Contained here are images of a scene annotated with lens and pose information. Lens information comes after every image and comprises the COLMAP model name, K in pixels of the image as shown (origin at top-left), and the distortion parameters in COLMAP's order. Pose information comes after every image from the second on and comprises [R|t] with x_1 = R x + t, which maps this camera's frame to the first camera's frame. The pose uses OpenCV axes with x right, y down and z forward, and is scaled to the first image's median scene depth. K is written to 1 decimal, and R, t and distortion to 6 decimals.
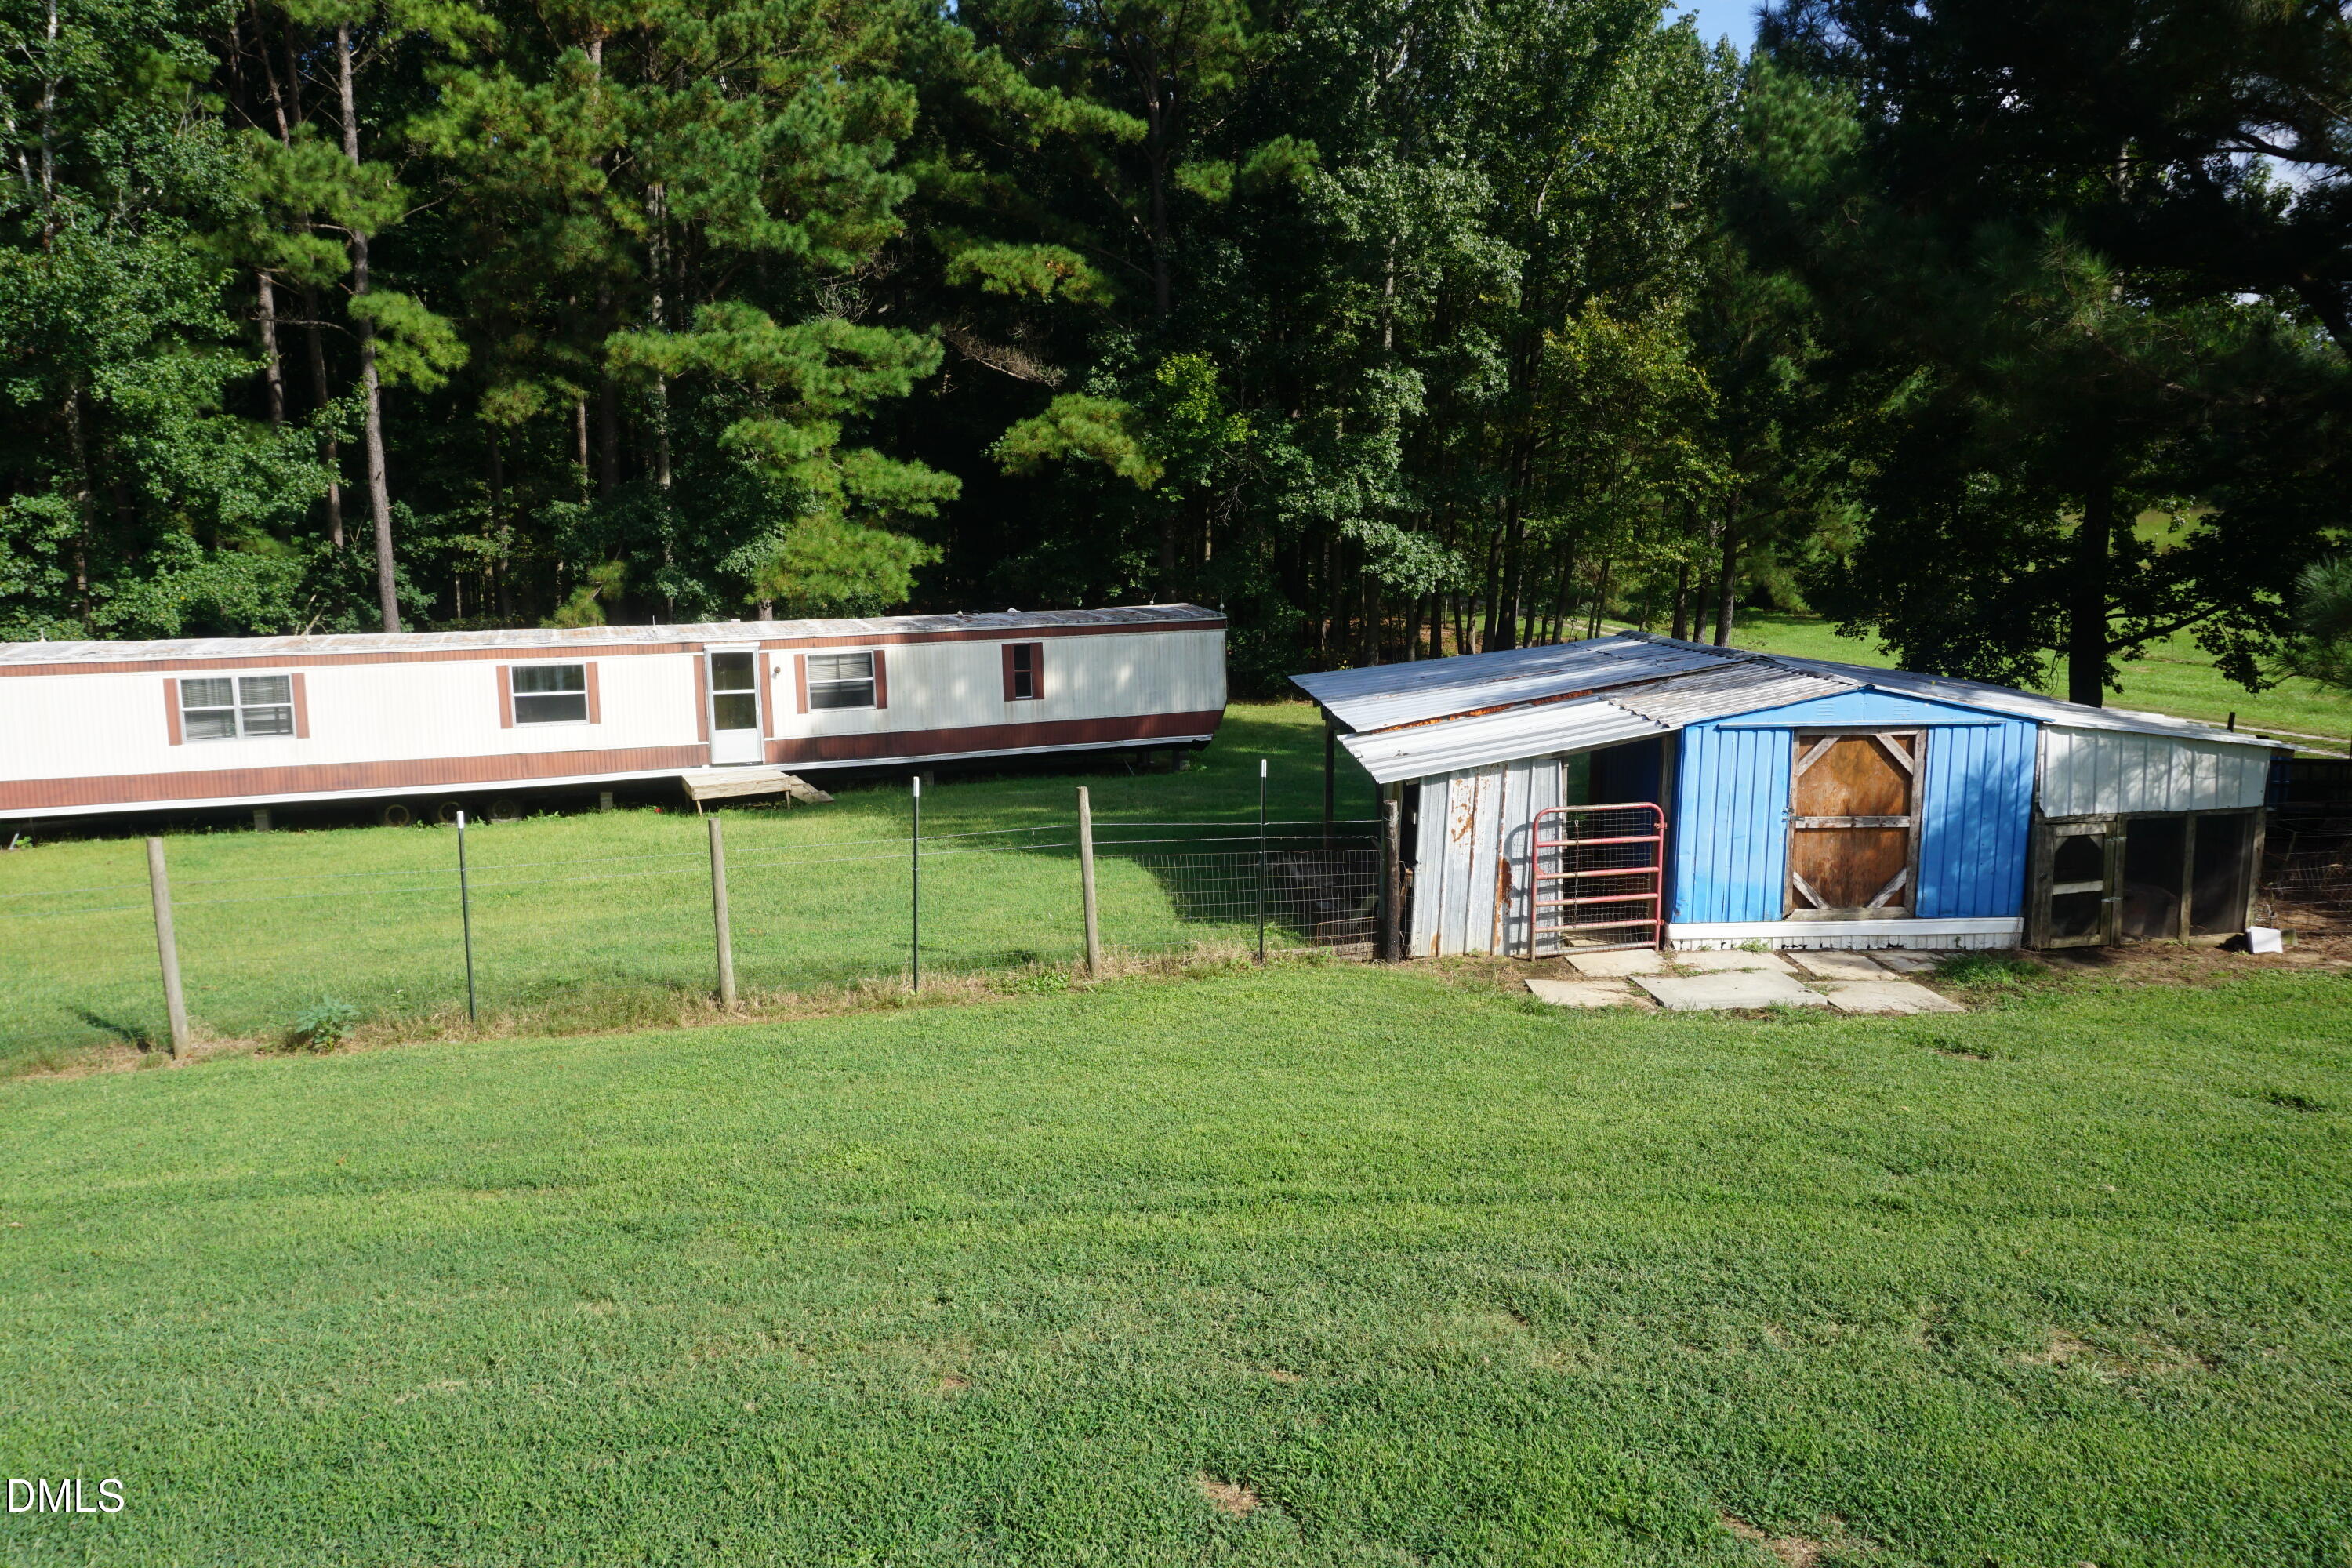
lens RADIAL K [[1570.7, 0, 1175.0], [0, 1570.7, 788.6], [0, 0, 1]] dist [-0.068984, 0.025377]
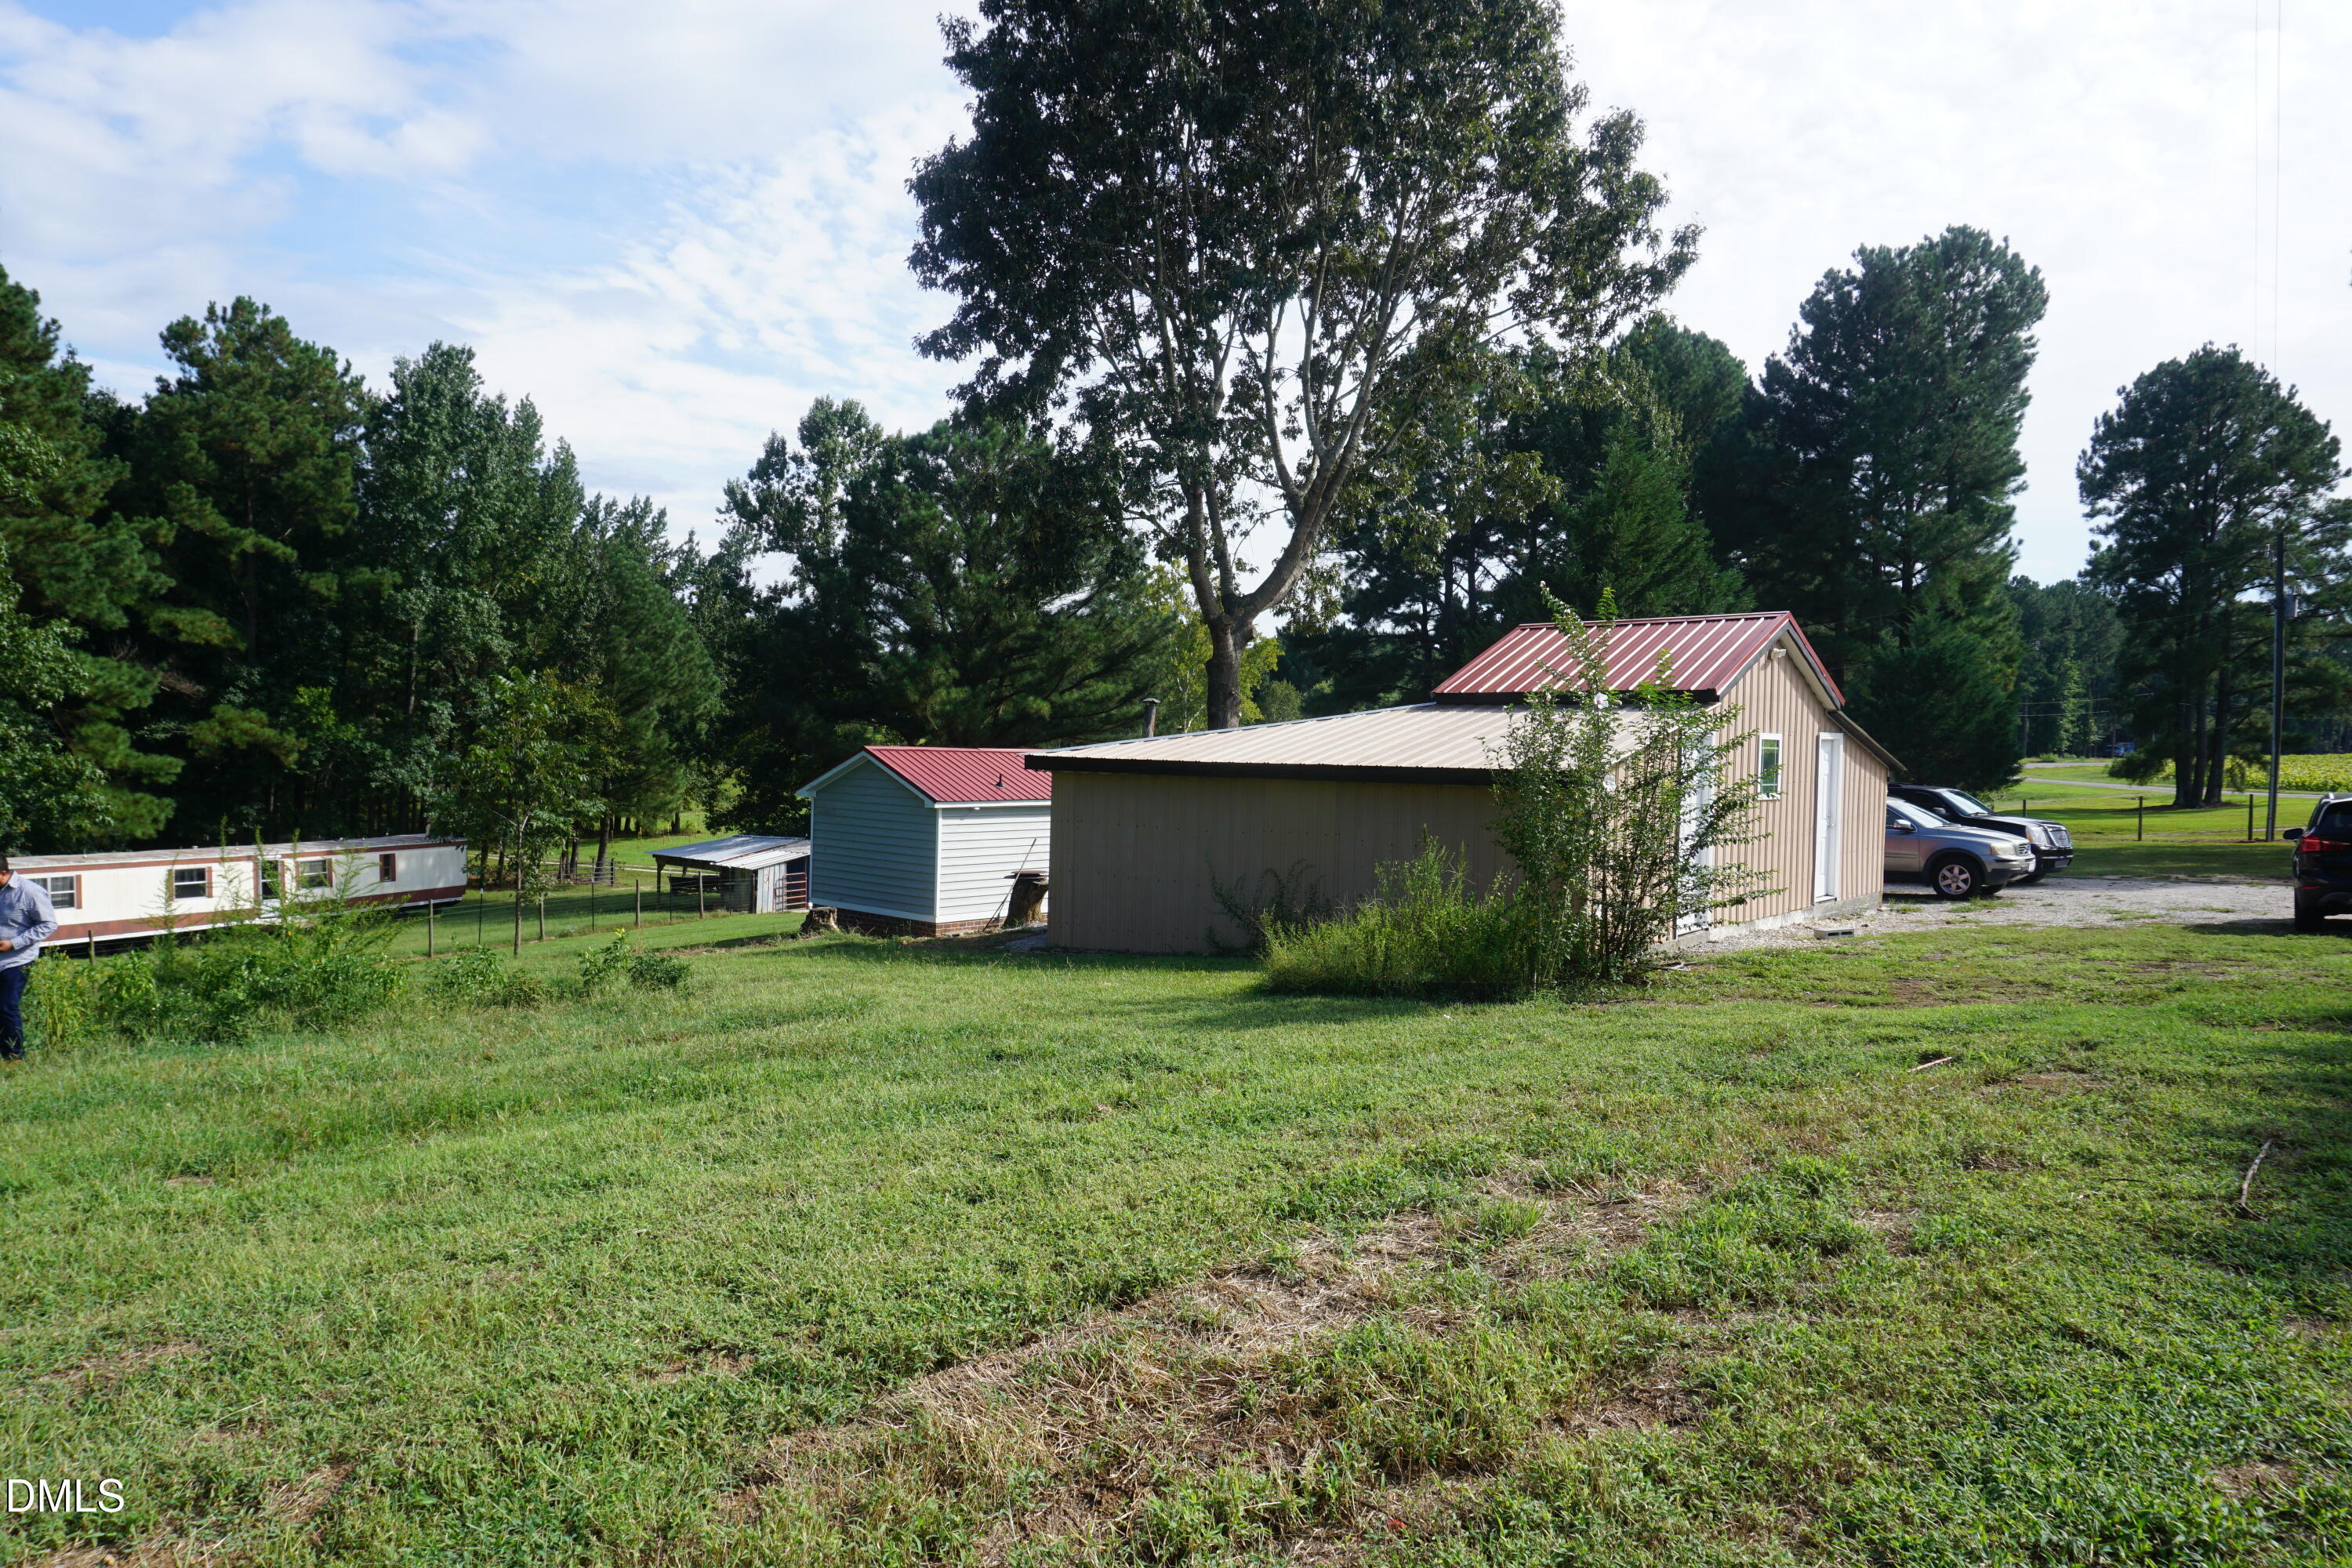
lens RADIAL K [[1592.8, 0, 1146.9], [0, 1592.8, 782.1], [0, 0, 1]] dist [-0.042166, 0.039597]
pose [[0.647142, 0.005264, 0.762352, -0.891880], [0.110749, 0.988719, -0.100839, 0.114185], [-0.754283, 0.149687, 0.639259, -0.925677]]
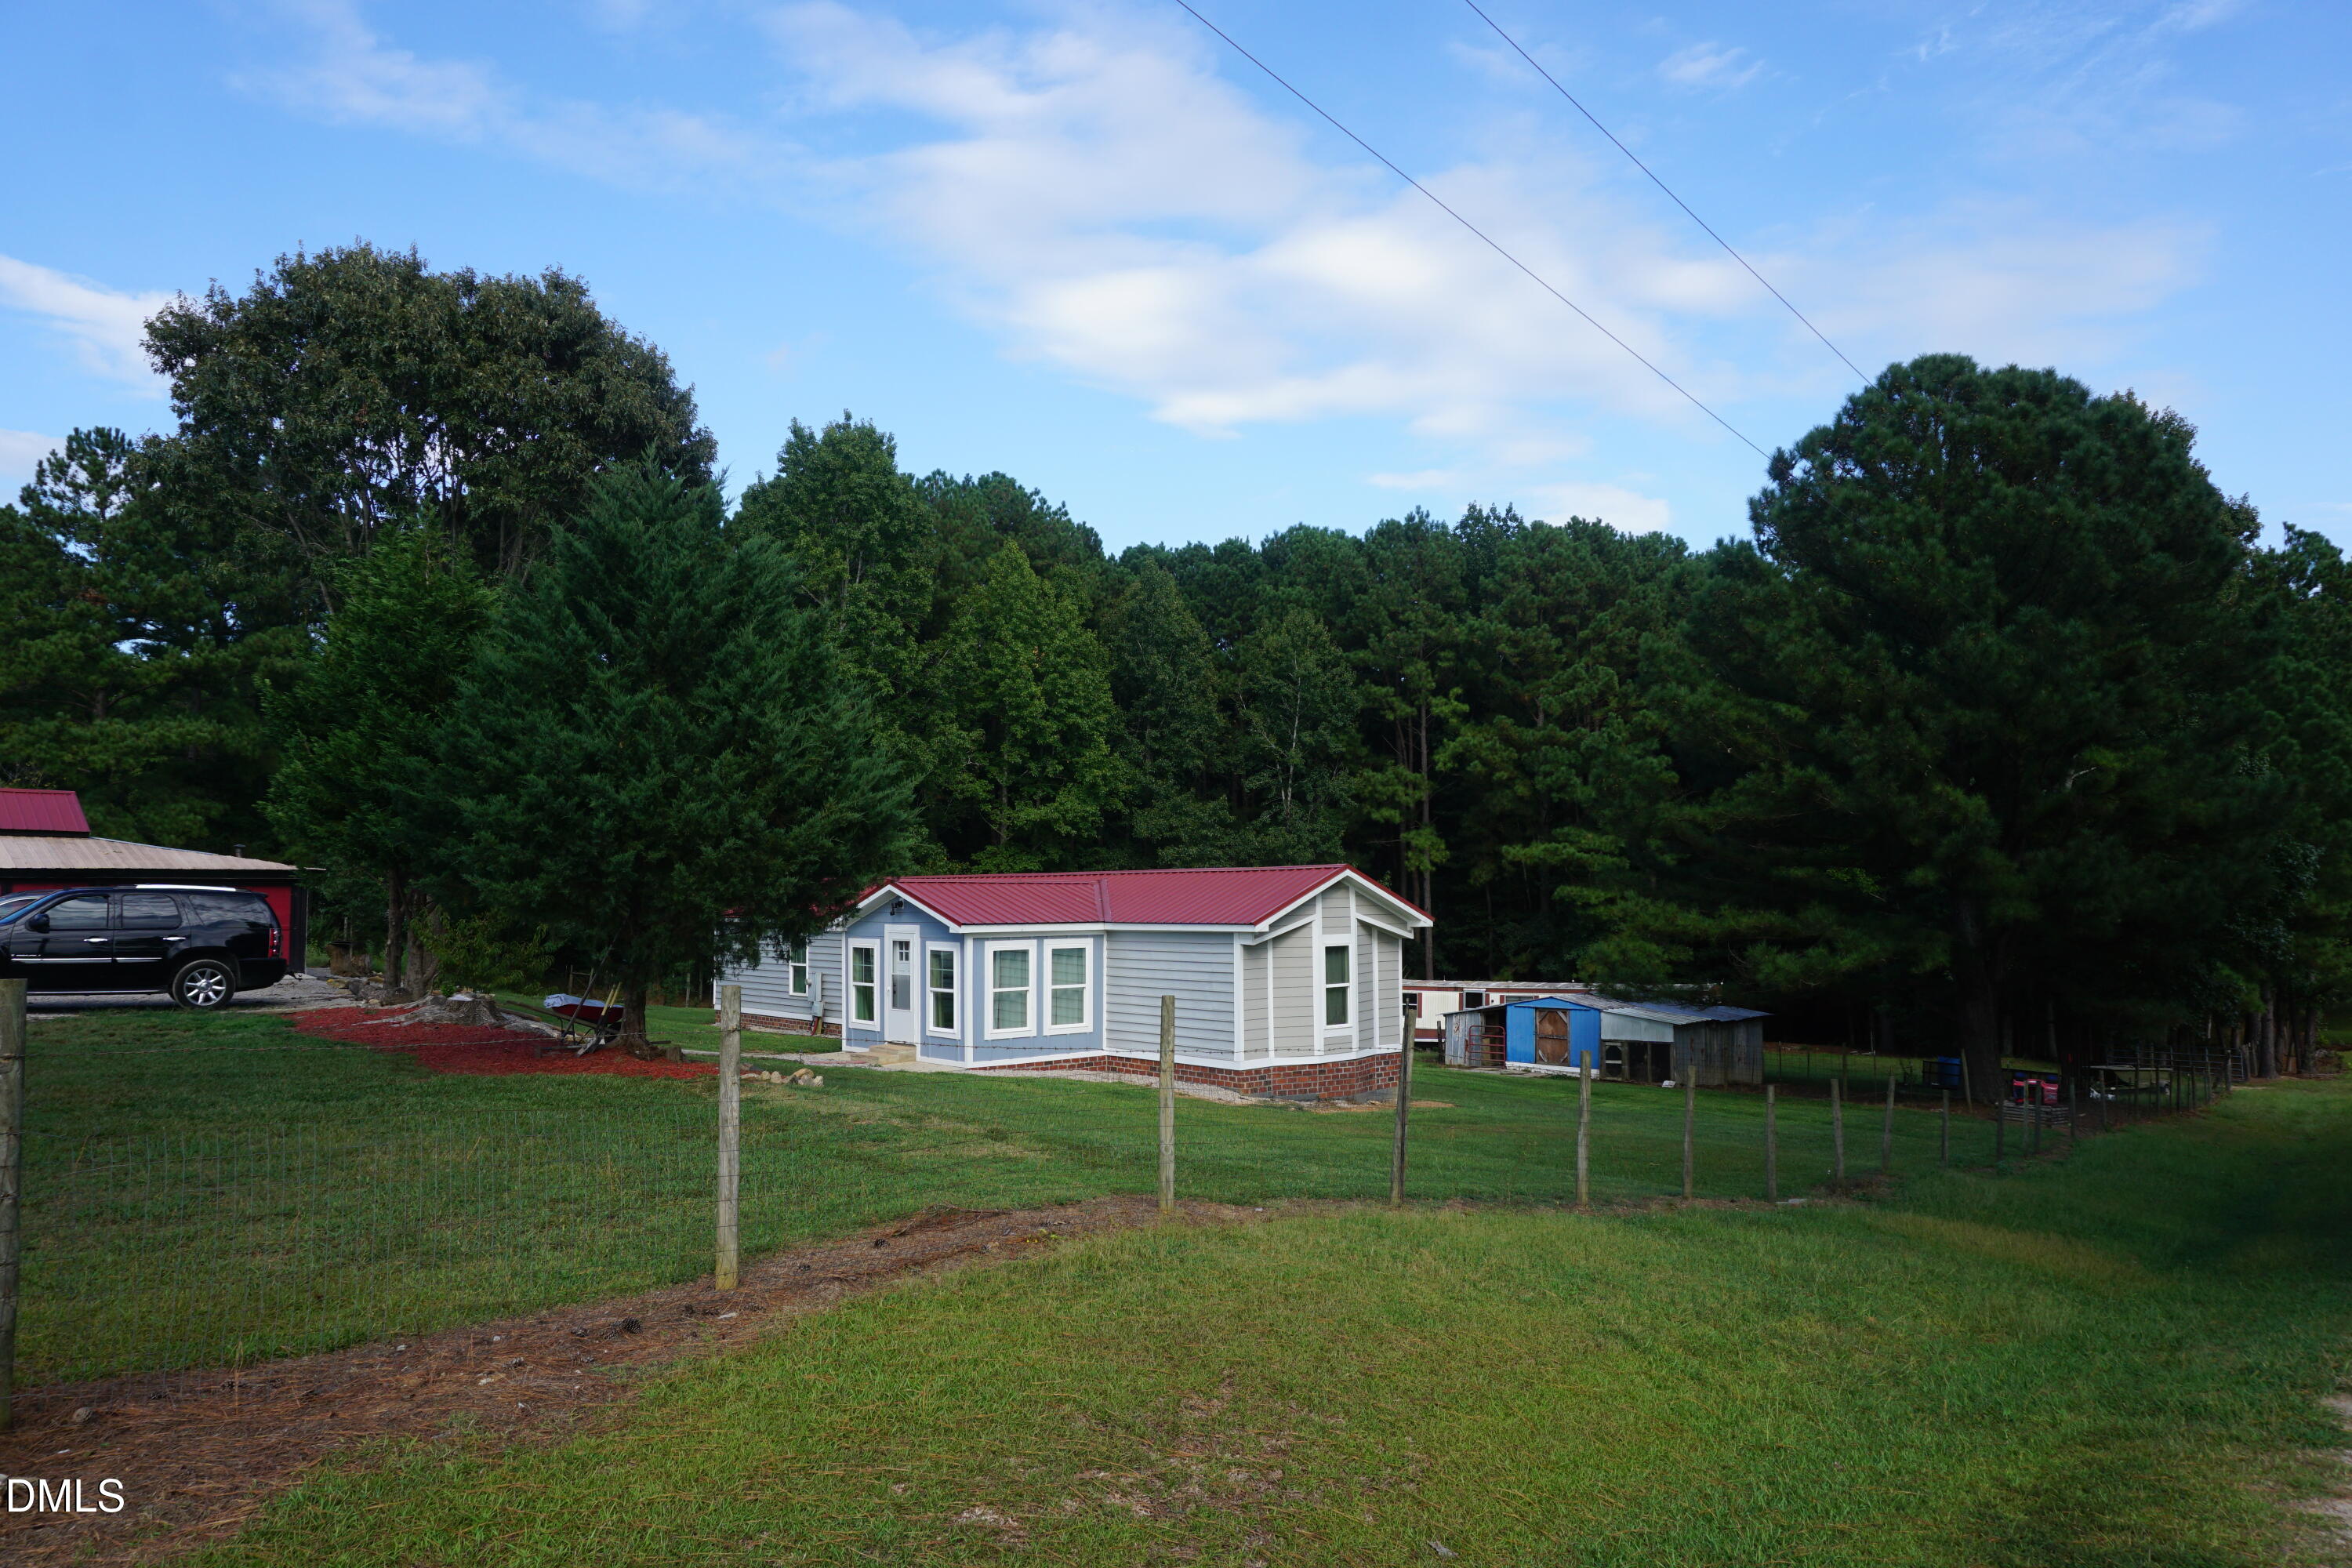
lens RADIAL K [[1568.7, 0, 1176.0], [0, 1568.7, 784.0], [0, 0, 1]] dist [-0.049103, 0.034136]
pose [[0.682609, -0.044878, -0.729404, 0.950736], [-0.137898, 0.972272, -0.188871, 0.095203], [0.717655, 0.229508, 0.657493, -0.795107]]
